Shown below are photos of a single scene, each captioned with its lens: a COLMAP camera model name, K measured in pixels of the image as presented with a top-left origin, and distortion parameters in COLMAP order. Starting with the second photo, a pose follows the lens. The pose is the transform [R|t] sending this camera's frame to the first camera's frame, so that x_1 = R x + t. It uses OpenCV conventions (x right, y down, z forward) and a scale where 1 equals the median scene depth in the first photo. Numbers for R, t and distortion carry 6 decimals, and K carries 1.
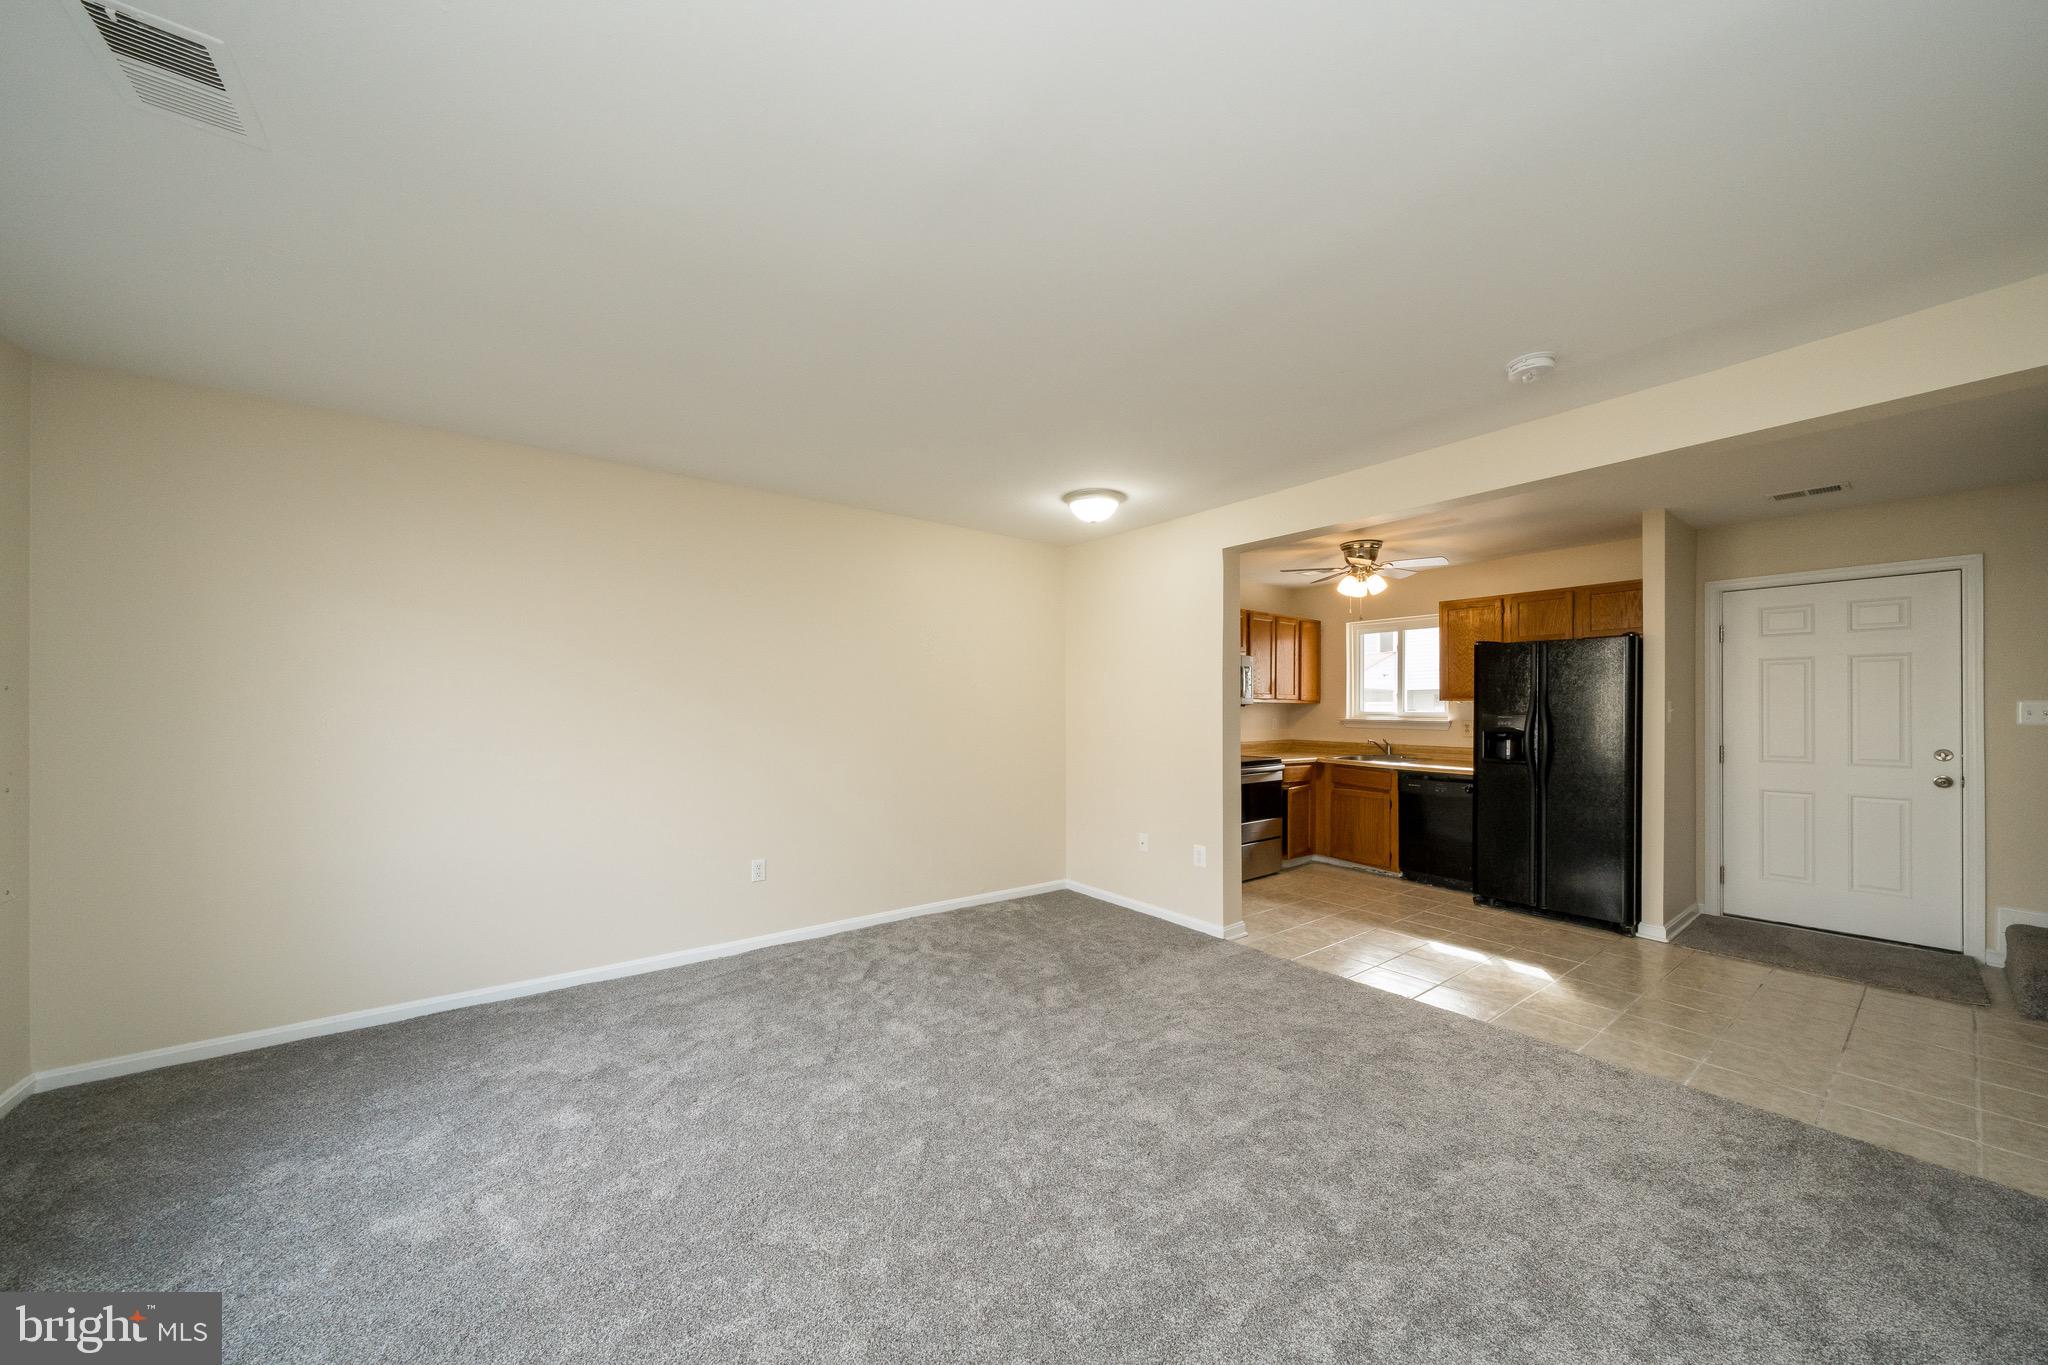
lens RADIAL K [[706.5, 0, 1027.5], [0, 706.5, 707.6], [0, 0, 1]] dist [-0.004931, 0.000097]
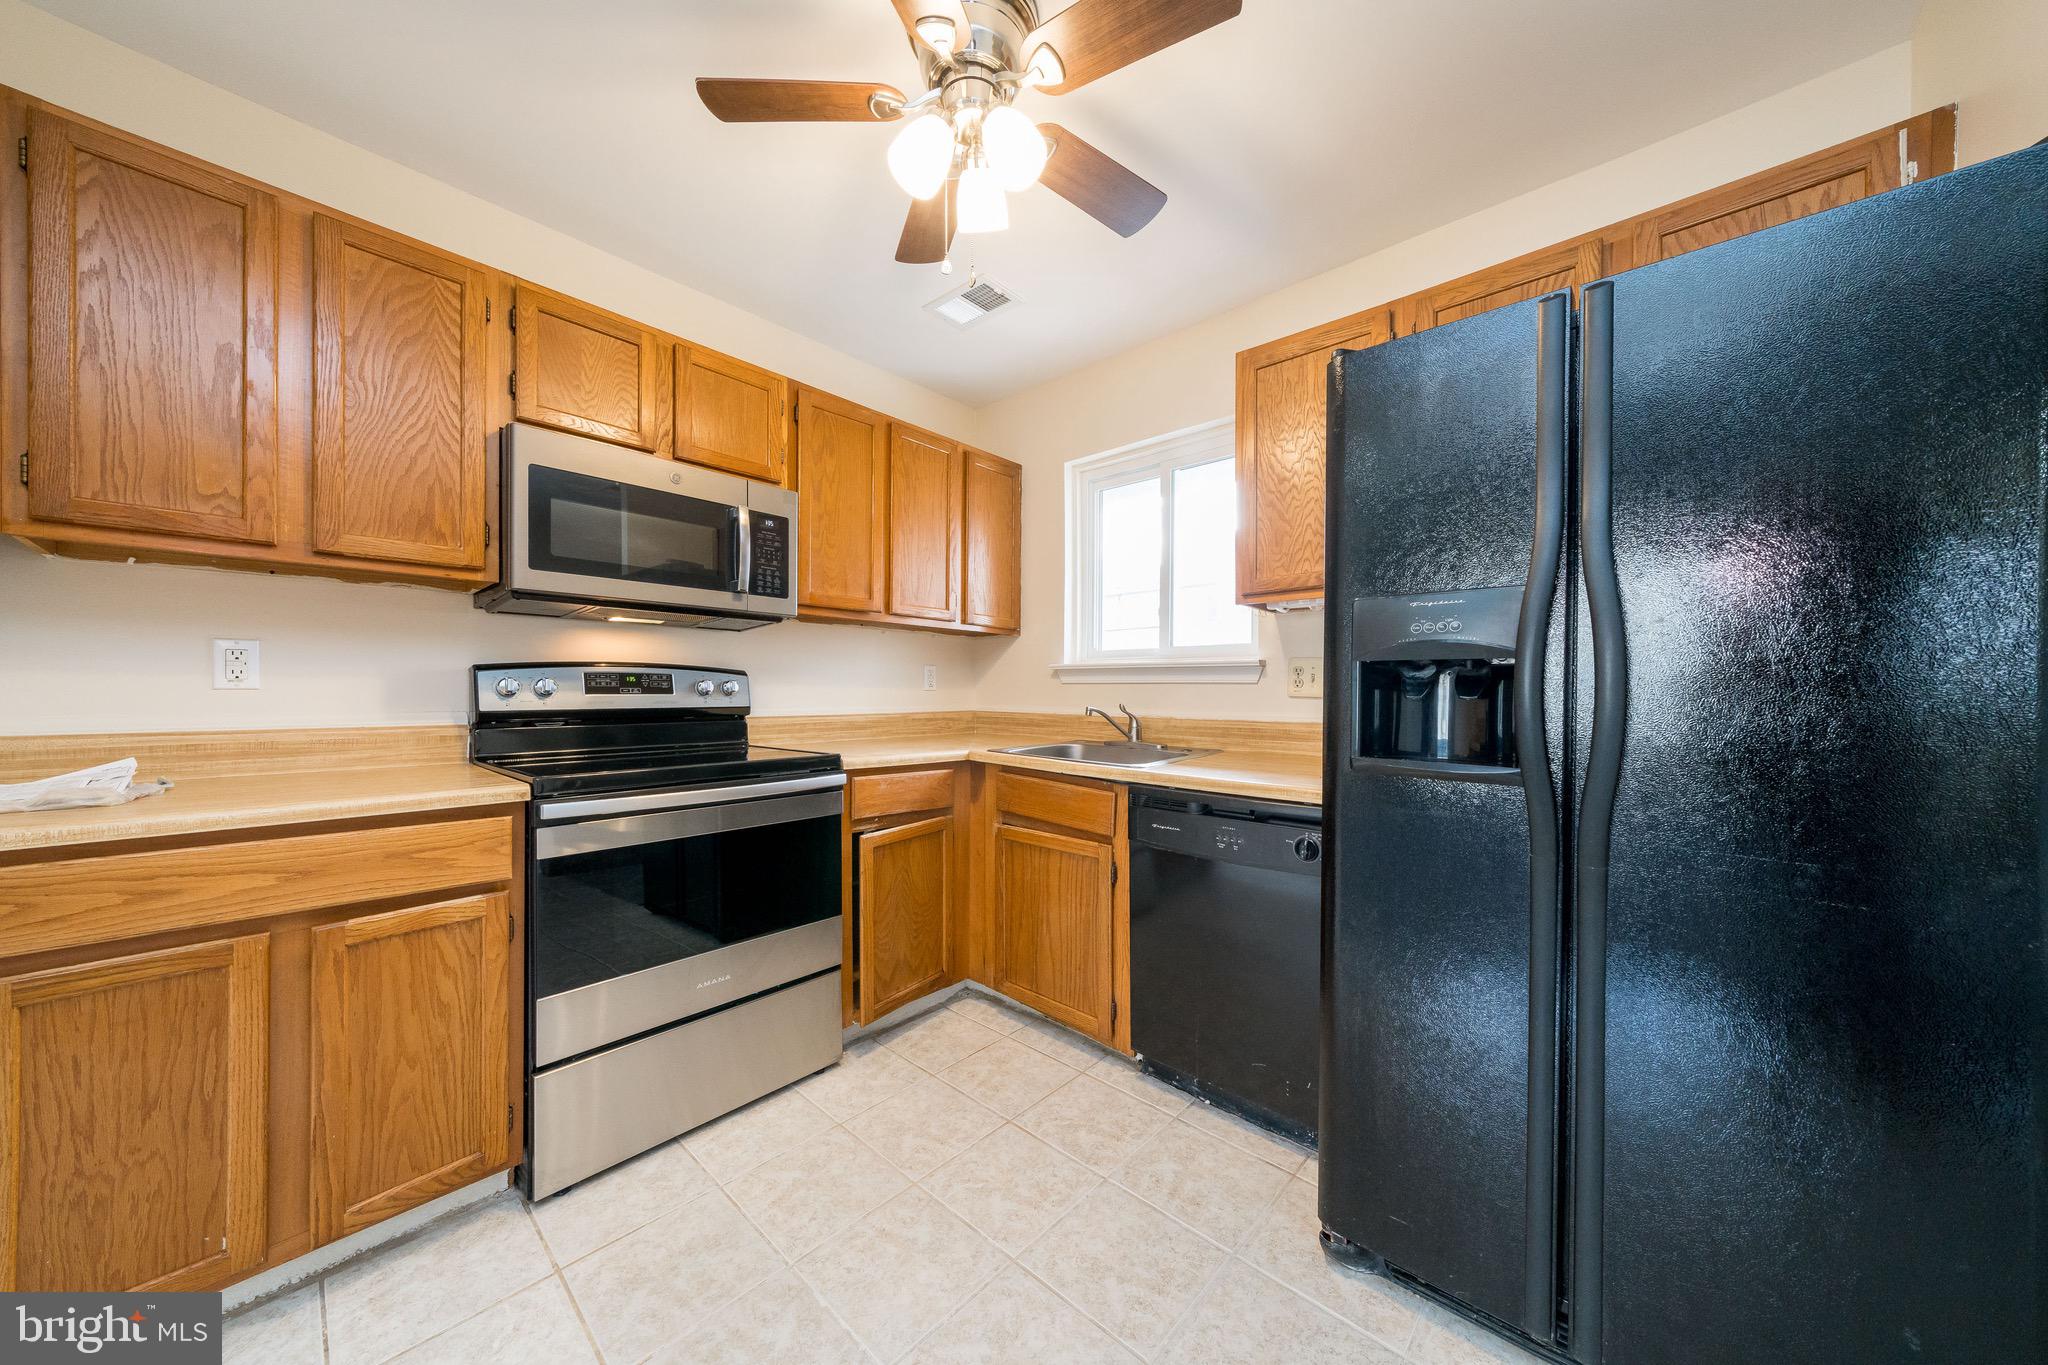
lens RADIAL K [[688.5, 0, 1023.5], [0, 688.5, 694.4], [0, 0, 1]] dist [0.000005, 0.000134]
pose [[0.983184, -0.001199, 0.182616, 0.459784], [0.000123, 0.999983, 0.005901, 0.044245], [-0.182619, -0.005779, 0.983167, 0.743310]]
